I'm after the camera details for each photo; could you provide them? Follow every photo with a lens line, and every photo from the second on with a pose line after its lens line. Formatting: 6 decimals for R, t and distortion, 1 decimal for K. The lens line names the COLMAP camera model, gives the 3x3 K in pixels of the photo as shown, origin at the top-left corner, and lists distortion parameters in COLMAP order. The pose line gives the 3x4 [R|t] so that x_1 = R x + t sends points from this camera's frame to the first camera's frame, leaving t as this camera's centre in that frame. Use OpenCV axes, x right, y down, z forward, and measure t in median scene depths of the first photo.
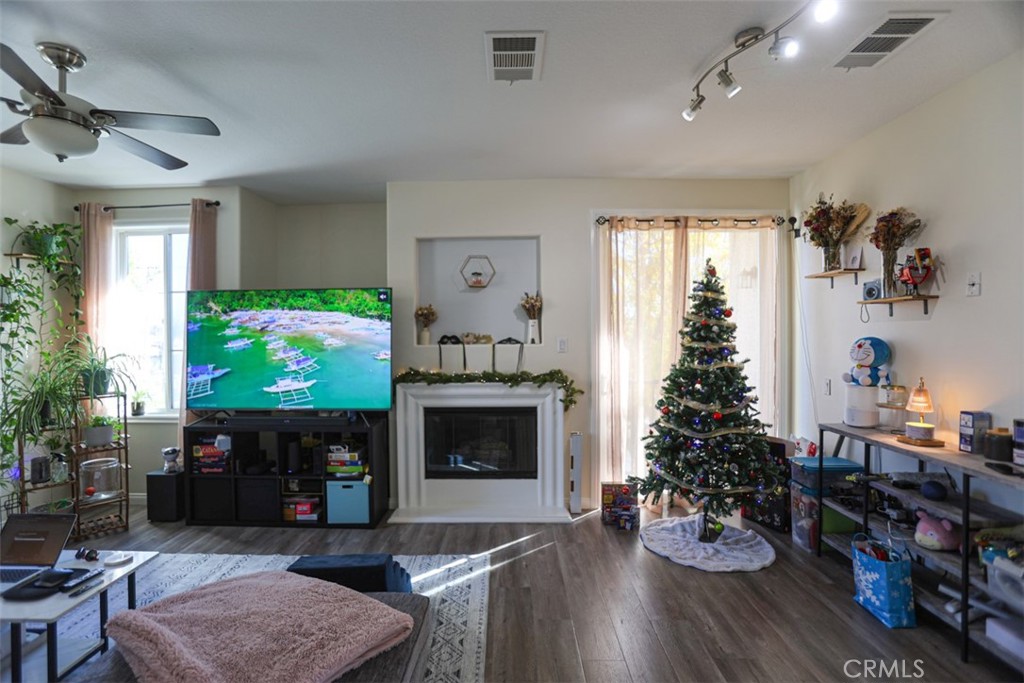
lens RADIAL K [[473.2, 0, 511.9], [0, 473.2, 330.2], [0, 0, 1]] dist [-0.082012, 0.036712]
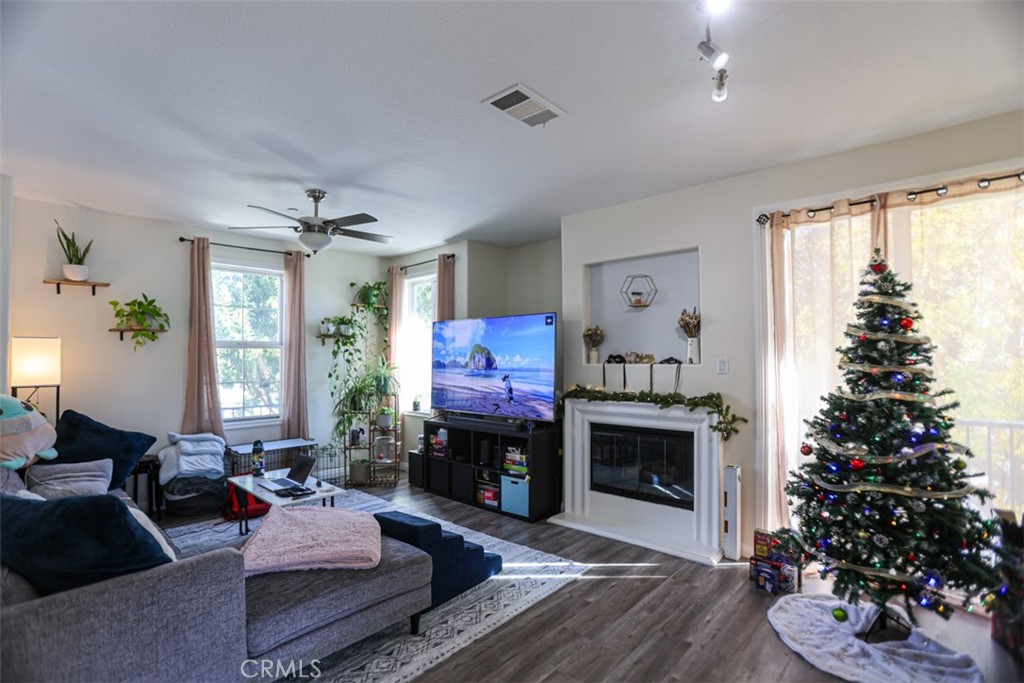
lens RADIAL K [[480.2, 0, 508.8], [0, 480.2, 339.7], [0, 0, 1]] dist [-0.071826, 0.028834]
pose [[0.752324, -0.019119, -0.658516, 0.401747], [0.005321, 0.999723, -0.022947, 0.000749], [0.658772, 0.013760, 0.752217, 0.065033]]
